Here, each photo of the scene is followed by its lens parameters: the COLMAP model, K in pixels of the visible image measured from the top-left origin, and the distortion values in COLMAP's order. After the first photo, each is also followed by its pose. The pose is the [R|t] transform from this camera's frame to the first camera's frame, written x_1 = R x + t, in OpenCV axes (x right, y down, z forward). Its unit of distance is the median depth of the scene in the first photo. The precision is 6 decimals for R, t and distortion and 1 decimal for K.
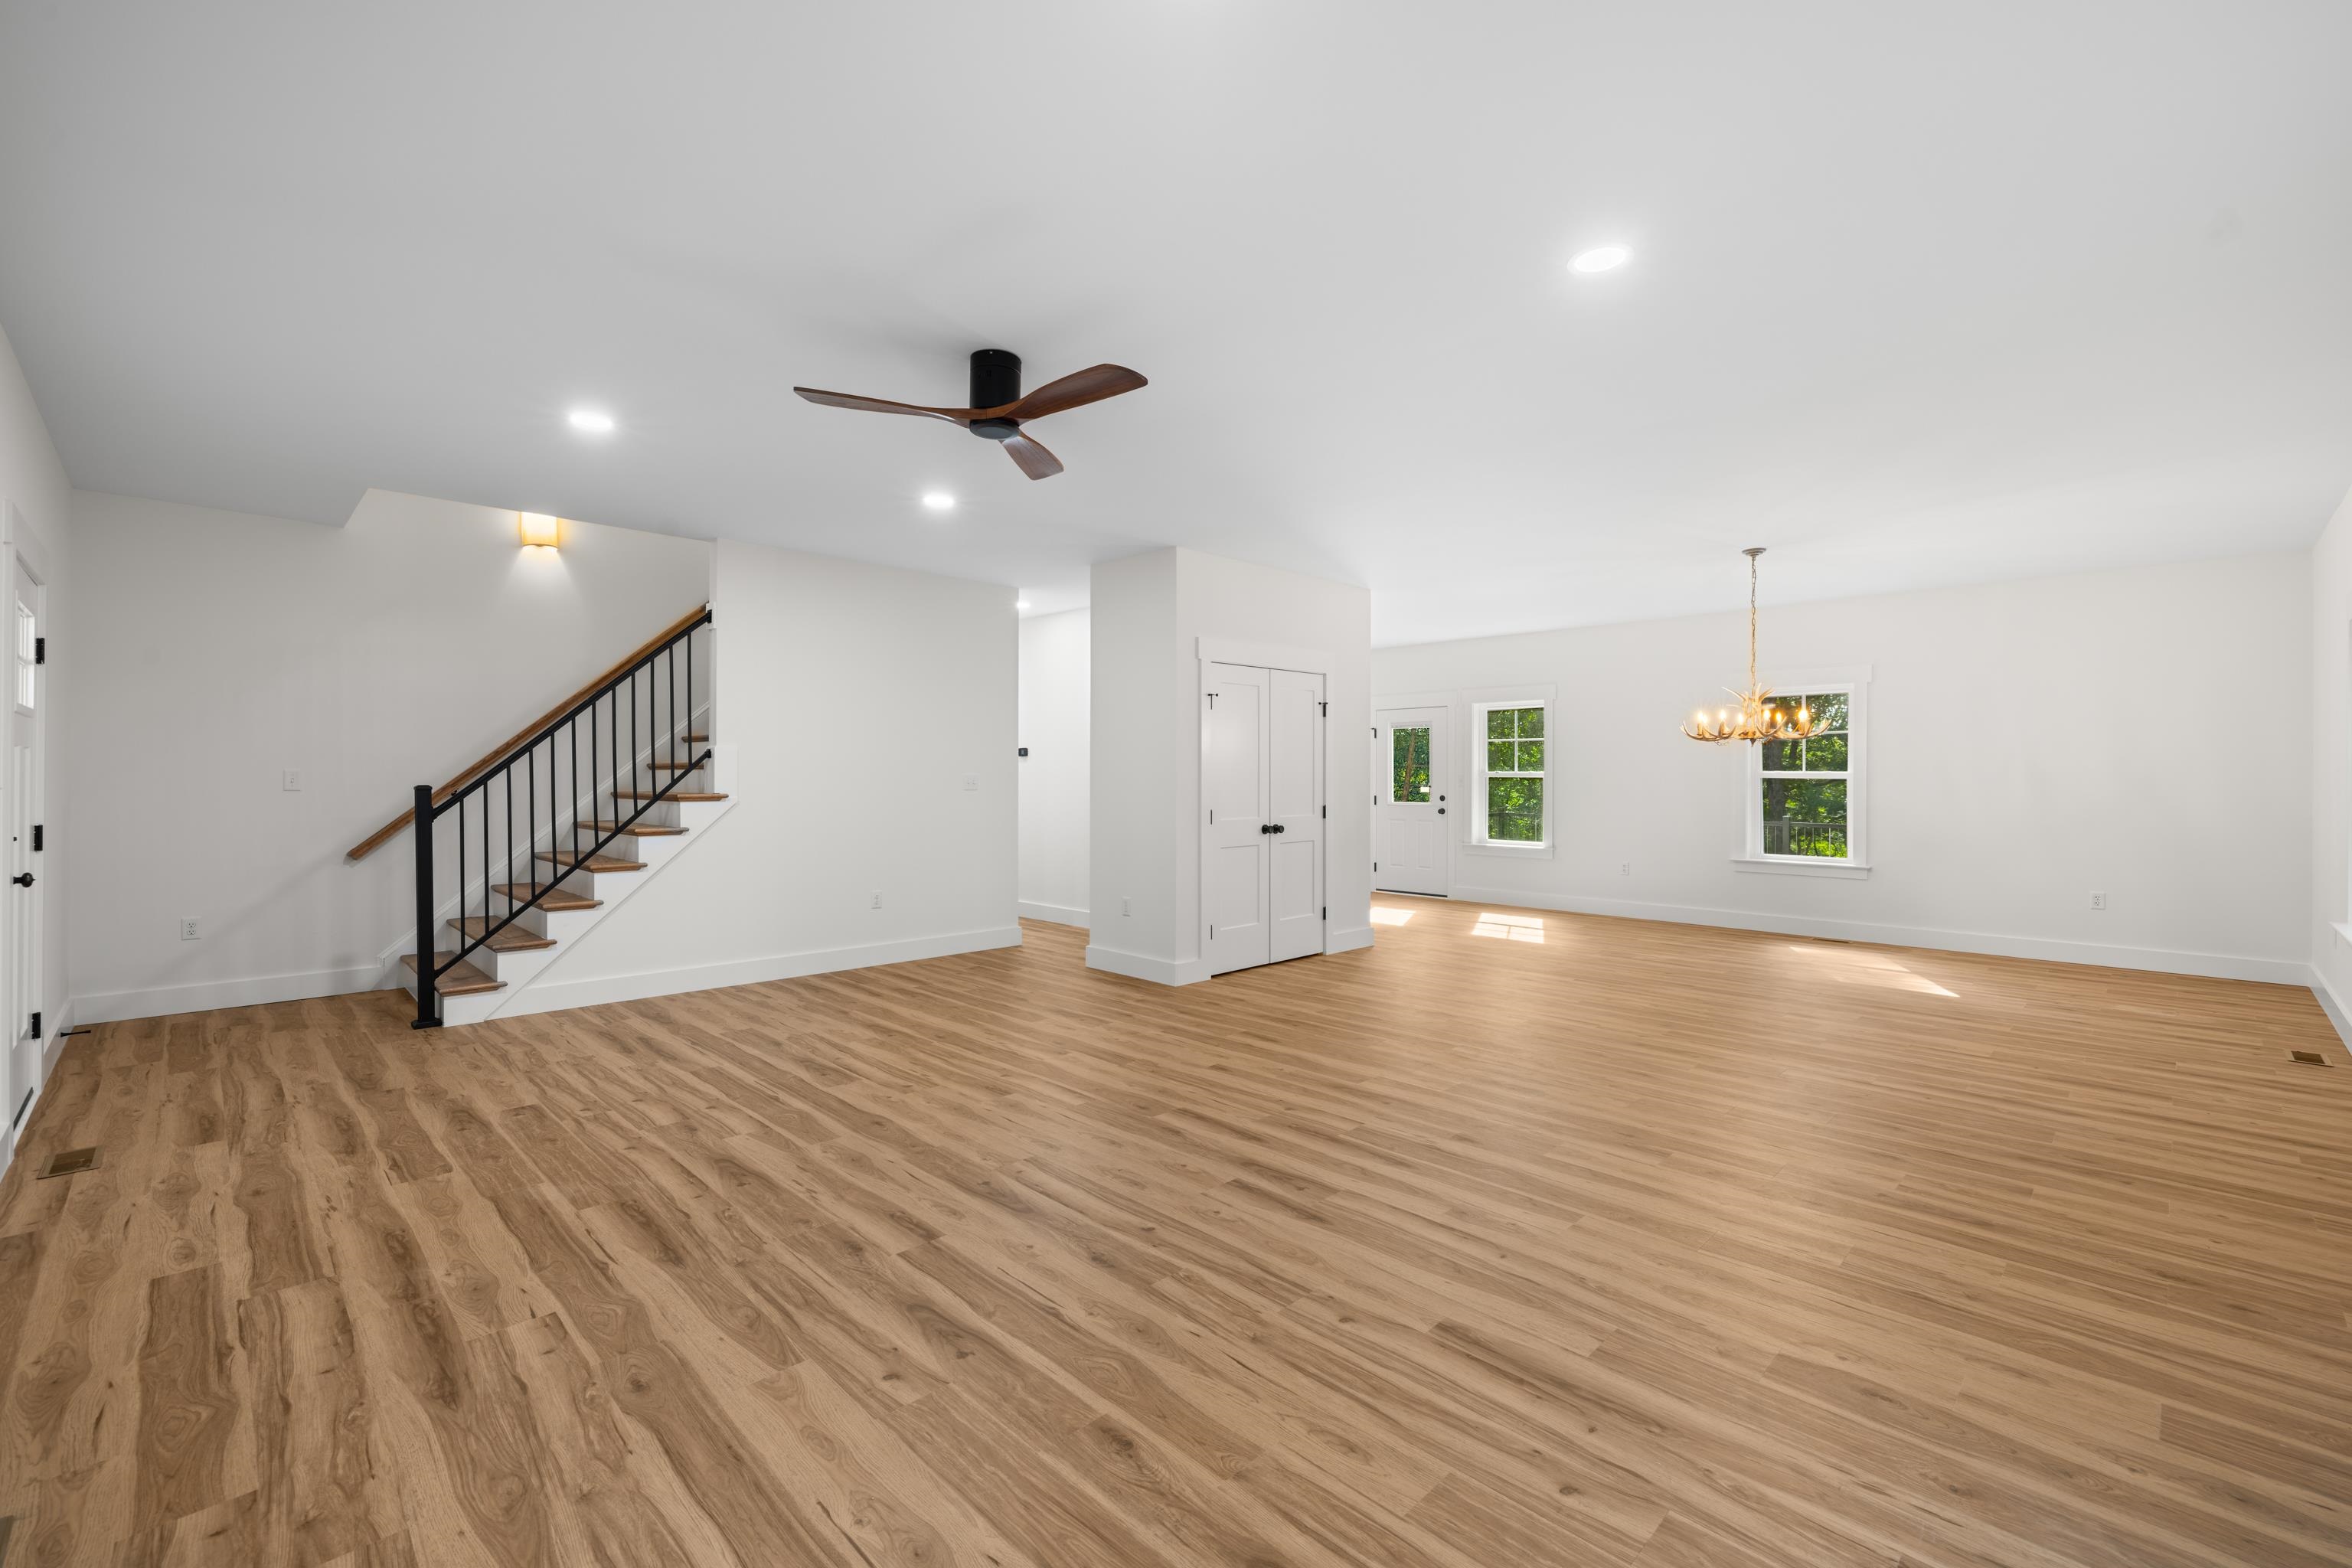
lens RADIAL K [[996.6, 0, 1176.0], [0, 996.6, 784.0], [0, 0, 1]] dist [0.002028, 0.000032]
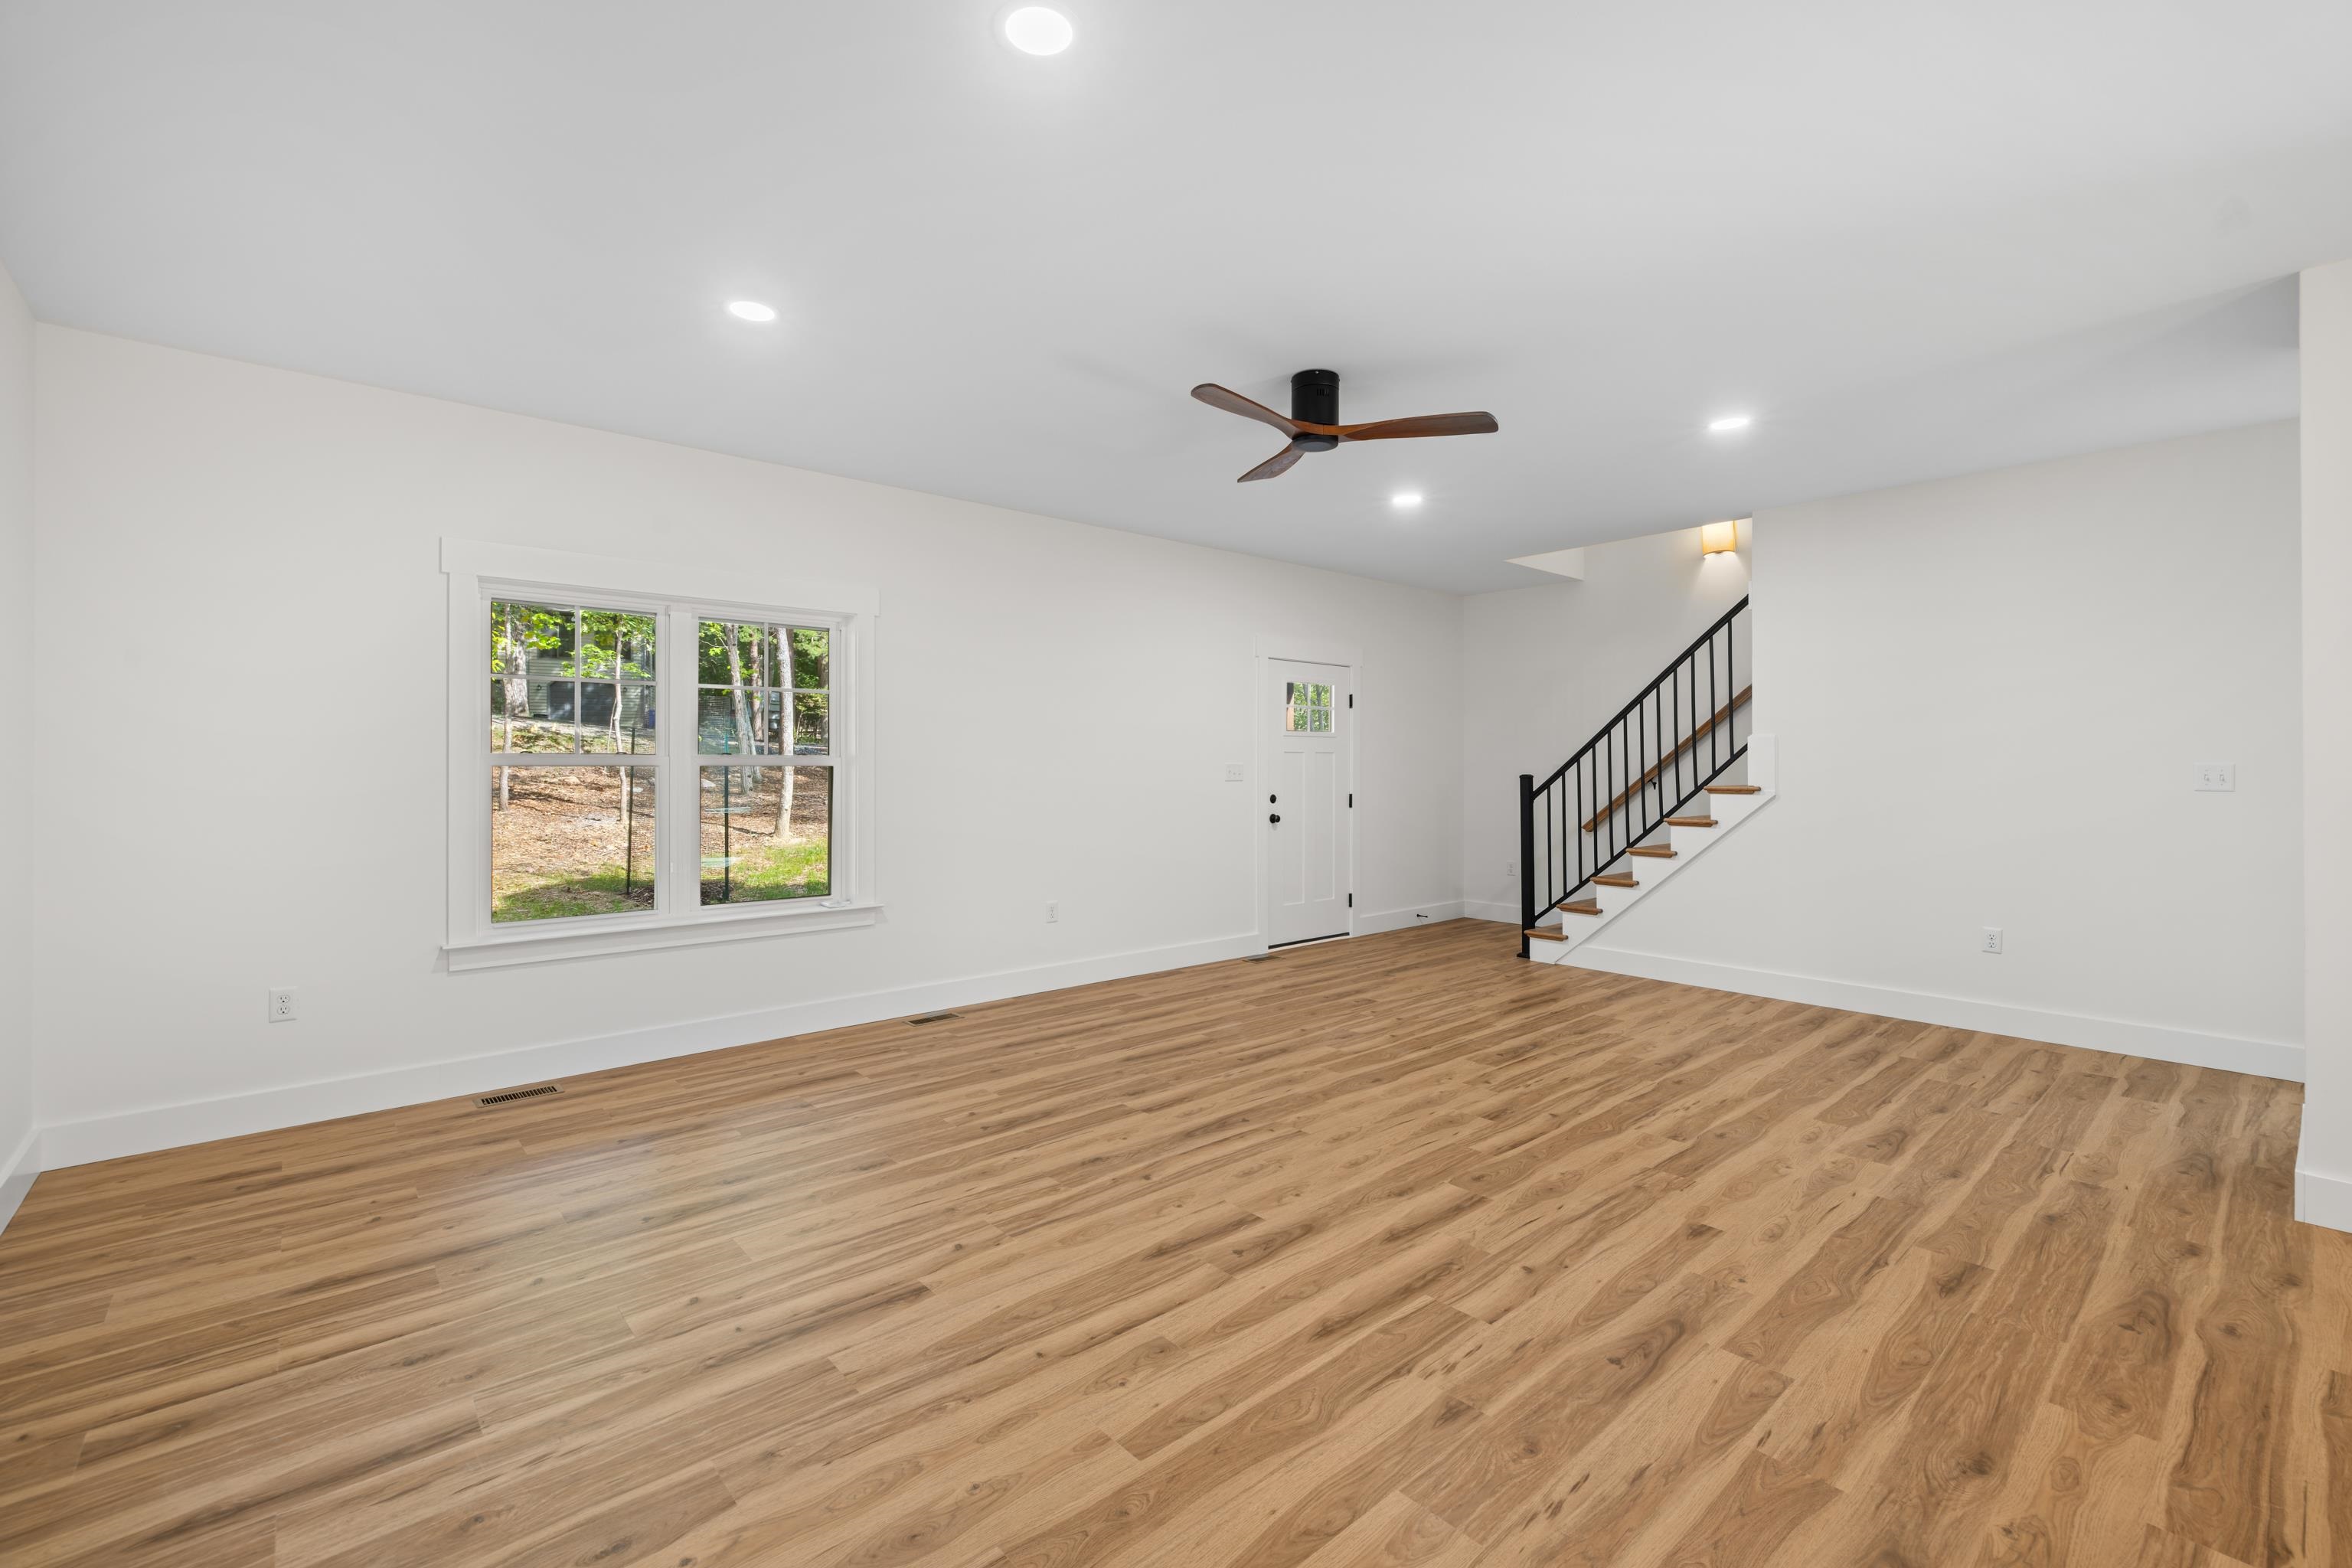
lens RADIAL K [[1010.3, 0, 1174.4], [0, 1010.3, 778.1], [0, 0, 1]] dist [0.002534, 0.000610]
pose [[-0.062525, 0.009627, -0.997997, 0.946340], [-0.008240, 0.999914, 0.010161, -0.005372], [0.998009, 0.008859, -0.062441, 0.959320]]
